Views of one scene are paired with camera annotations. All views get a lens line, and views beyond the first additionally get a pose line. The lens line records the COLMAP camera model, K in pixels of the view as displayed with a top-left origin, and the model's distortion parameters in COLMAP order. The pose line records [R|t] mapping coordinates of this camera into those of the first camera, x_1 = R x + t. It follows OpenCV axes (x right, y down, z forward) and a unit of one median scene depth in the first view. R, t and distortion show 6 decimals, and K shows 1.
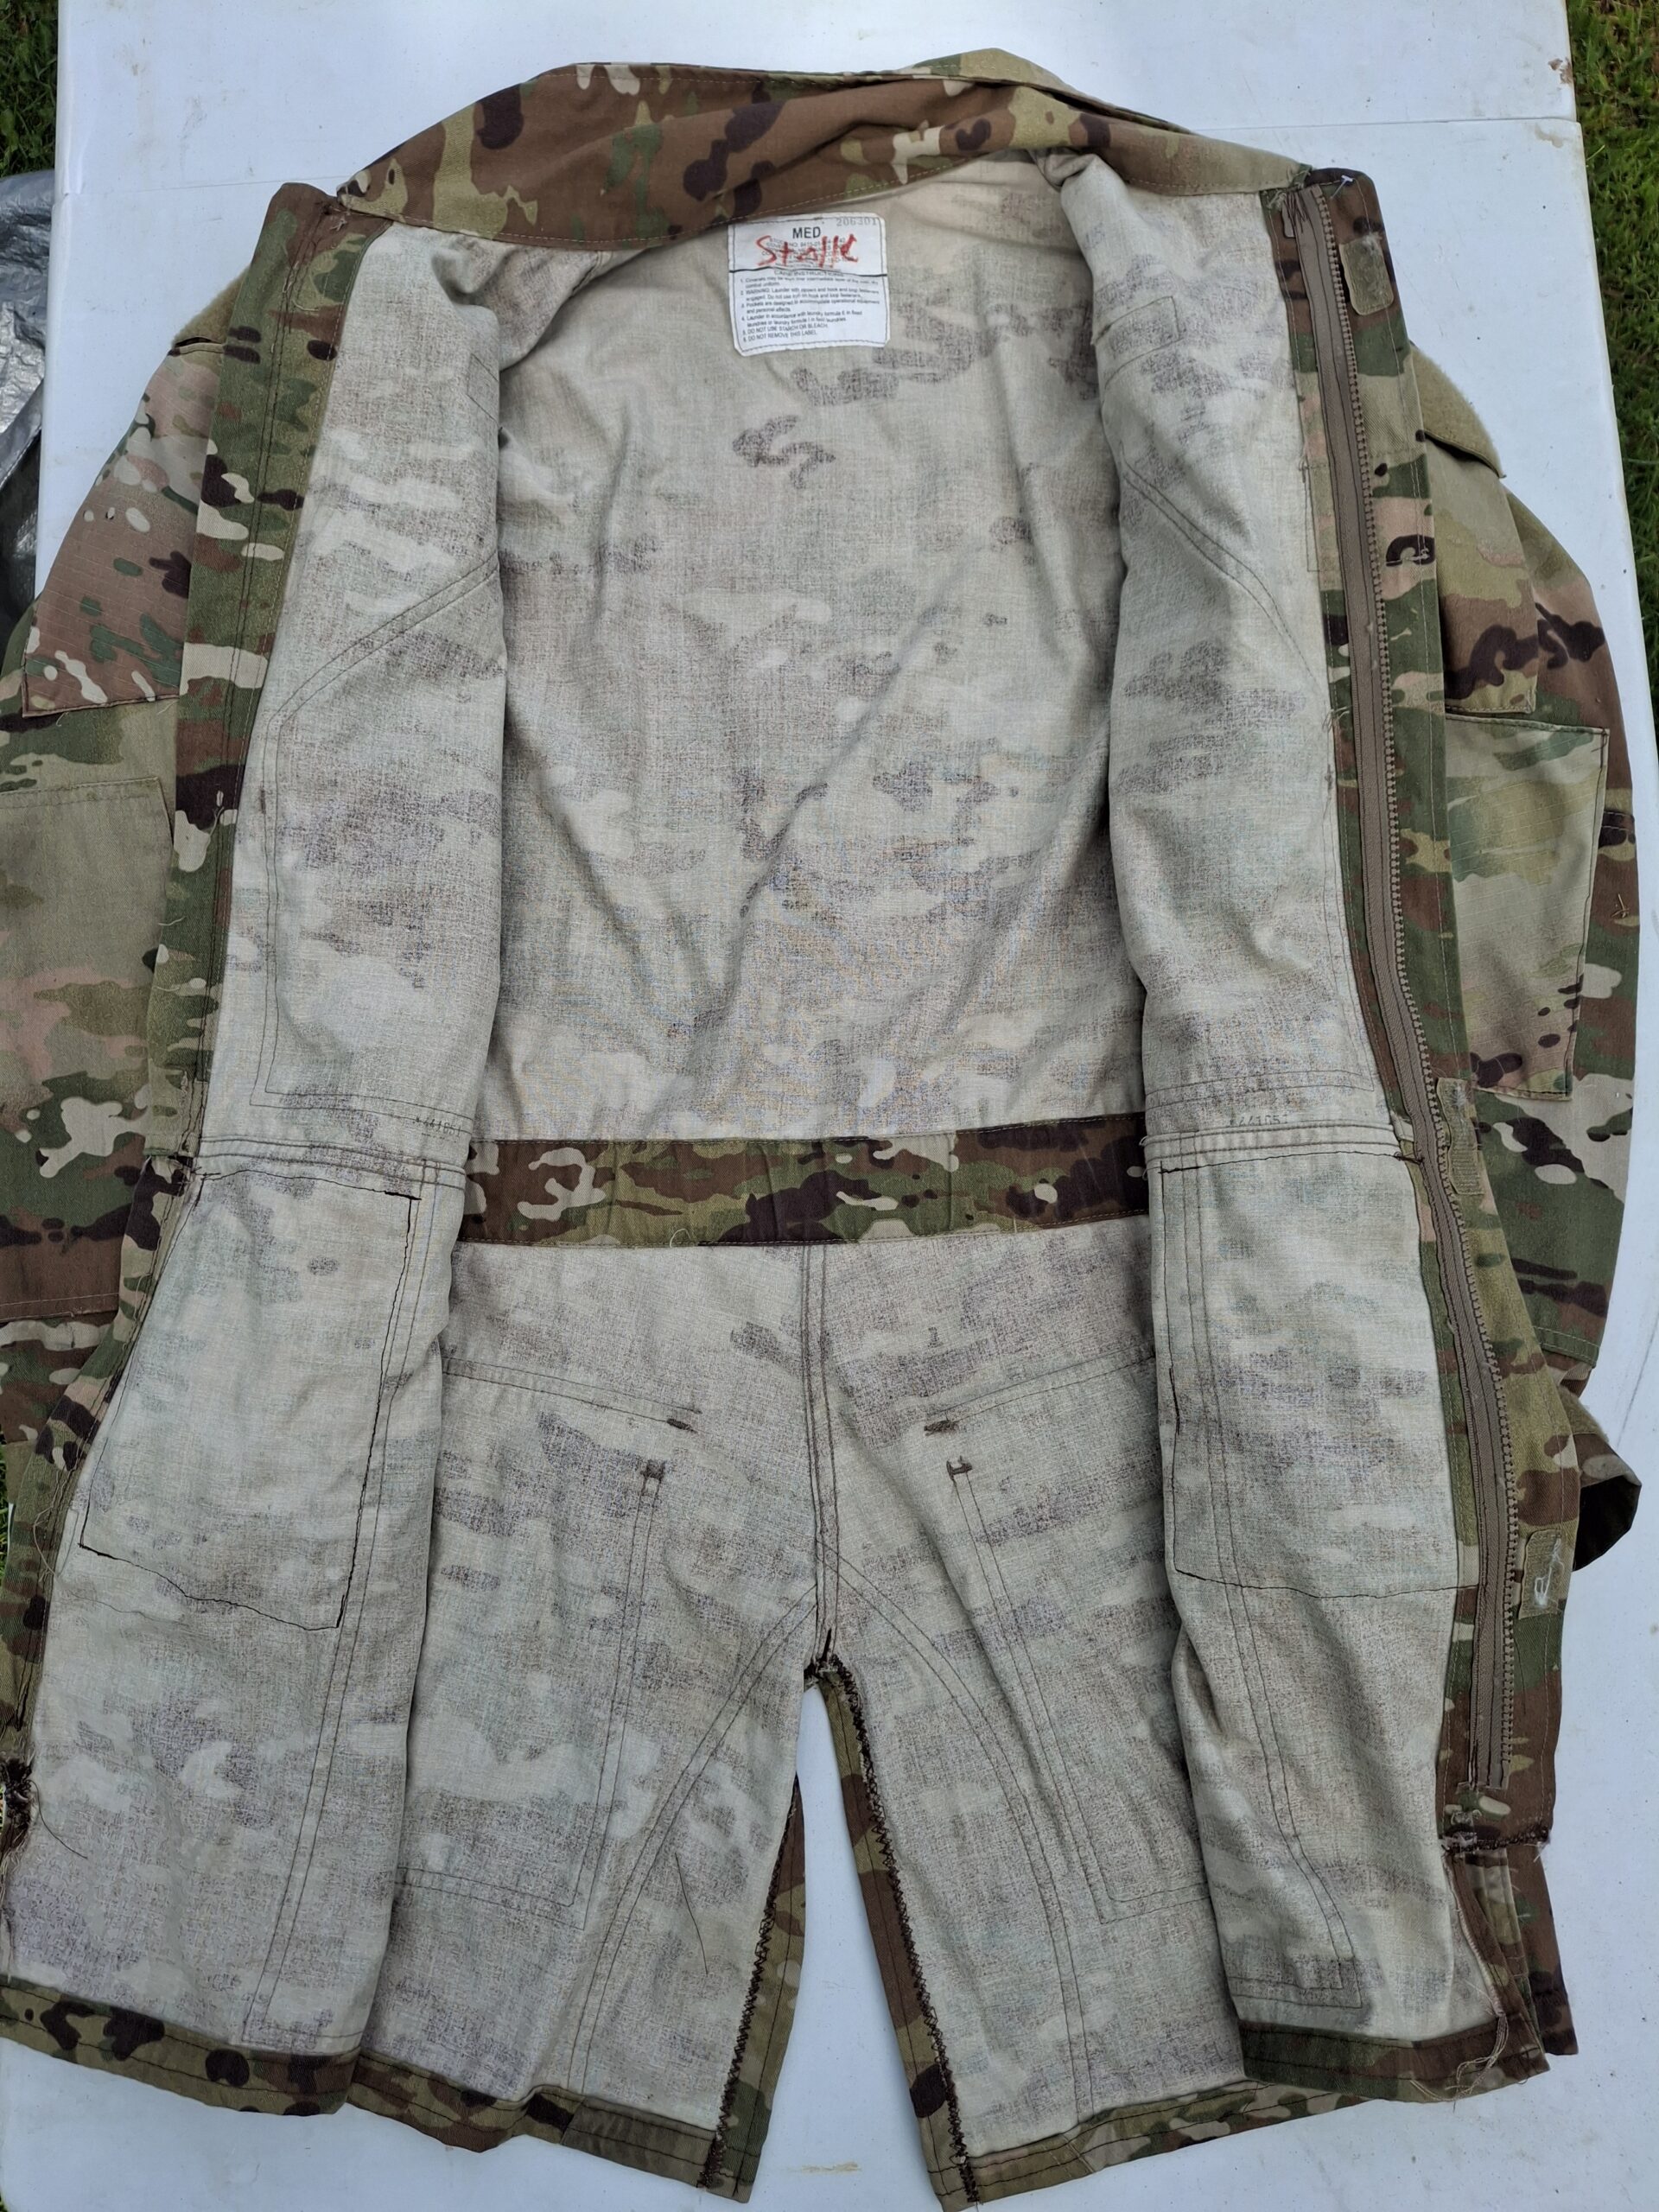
lens RADIAL K [[1794.3, 0, 829.5], [0, 1794.3, 1106.0], [0, 0, 1]] dist [-0.116246, 0.117092]
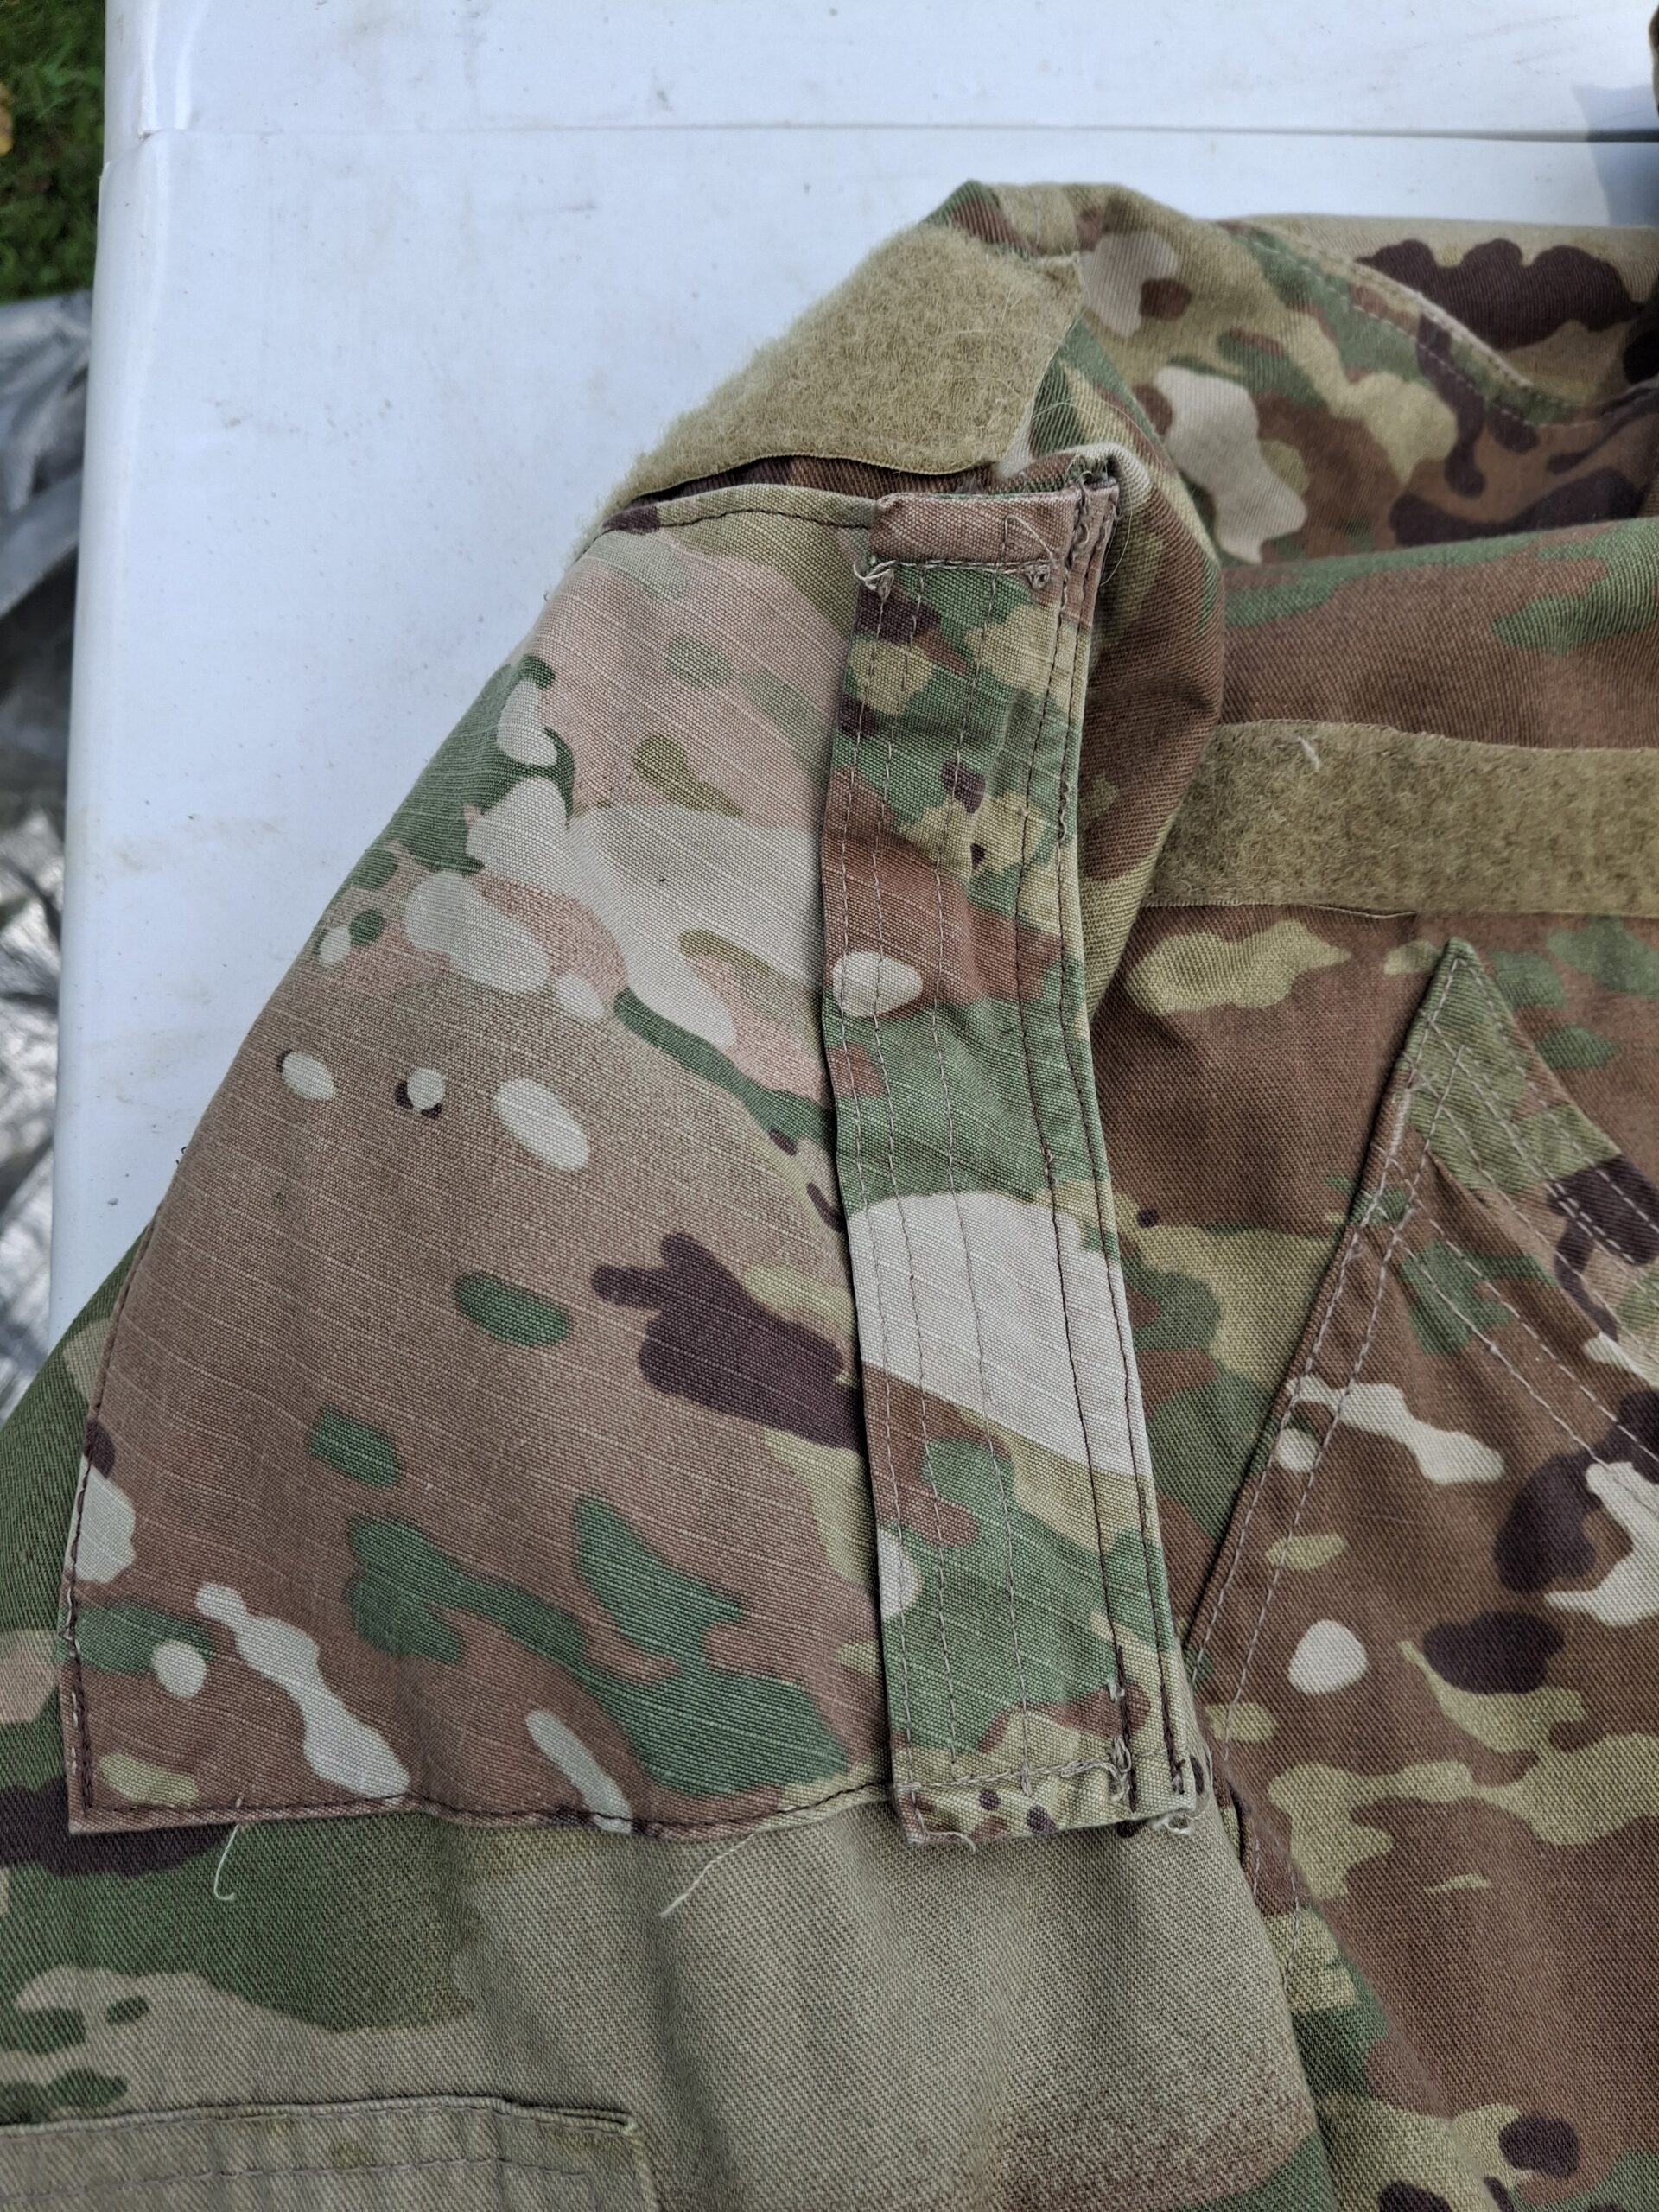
lens RADIAL K [[1794.3, 0, 829.5], [0, 1794.3, 1106.0], [0, 0, 1]] dist [-0.116246, 0.117092]
pose [[0.995880, -0.019319, 0.088596, -0.342272], [0.029754, 0.992565, -0.118027, -0.277279], [-0.085657, 0.120177, 0.989050, 0.667223]]
